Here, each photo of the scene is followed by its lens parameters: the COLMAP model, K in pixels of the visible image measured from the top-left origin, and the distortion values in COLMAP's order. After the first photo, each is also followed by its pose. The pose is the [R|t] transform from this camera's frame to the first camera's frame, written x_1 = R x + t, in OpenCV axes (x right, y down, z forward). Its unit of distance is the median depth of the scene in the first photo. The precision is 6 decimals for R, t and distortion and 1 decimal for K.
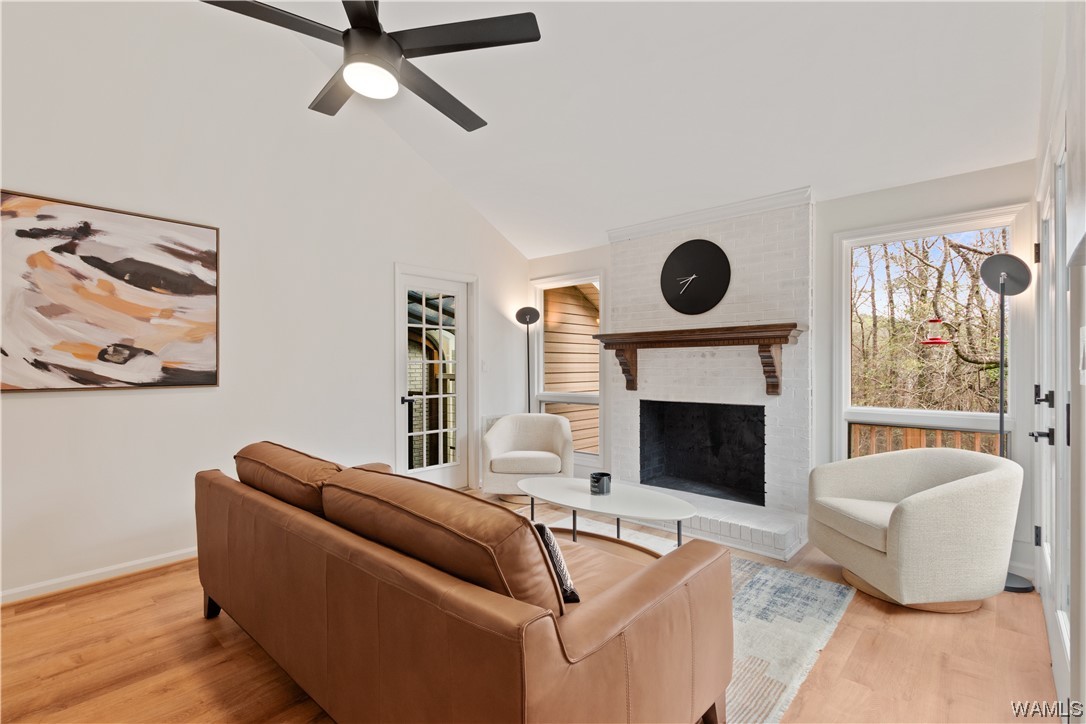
lens RADIAL K [[498.6, 0, 540.7], [0, 498.6, 366.0], [0, 0, 1]] dist [-0.001111, -0.000345]
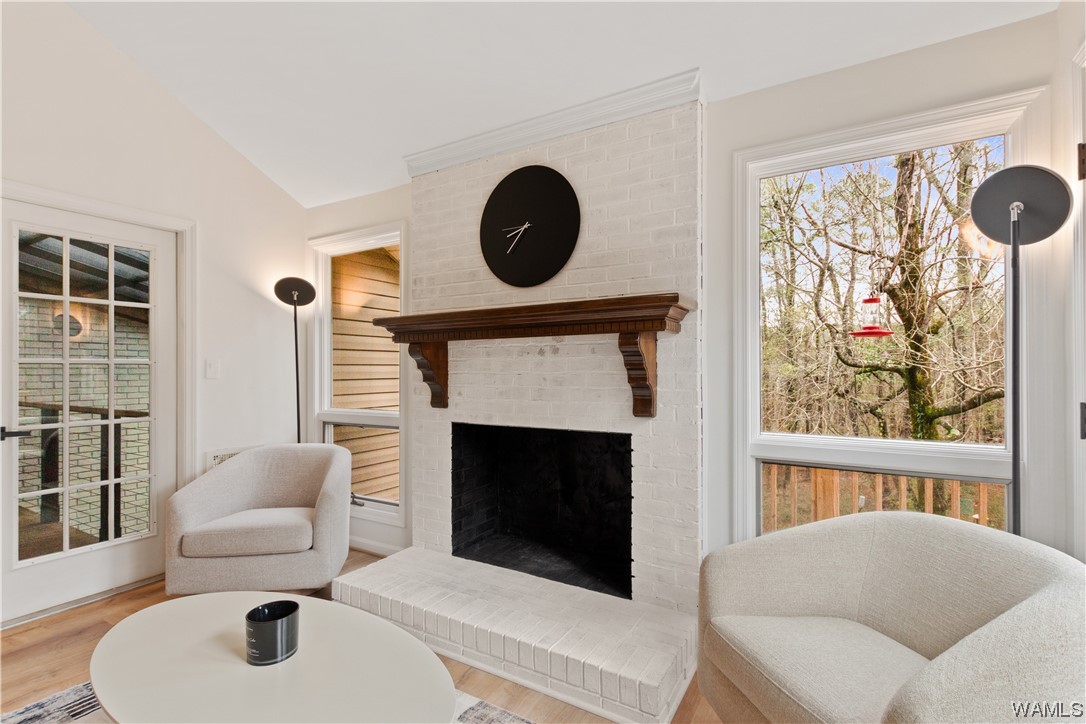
lens RADIAL K [[498.6, 0, 545.3], [0, 498.6, 365.0], [0, 0, 1]] dist [-0.001111, -0.000345]
pose [[0.979150, 0.001415, 0.203136, 0.193213], [0.000619, 0.999950, -0.009947, 0.000994], [-0.203139, 0.009865, 0.979100, 0.367343]]
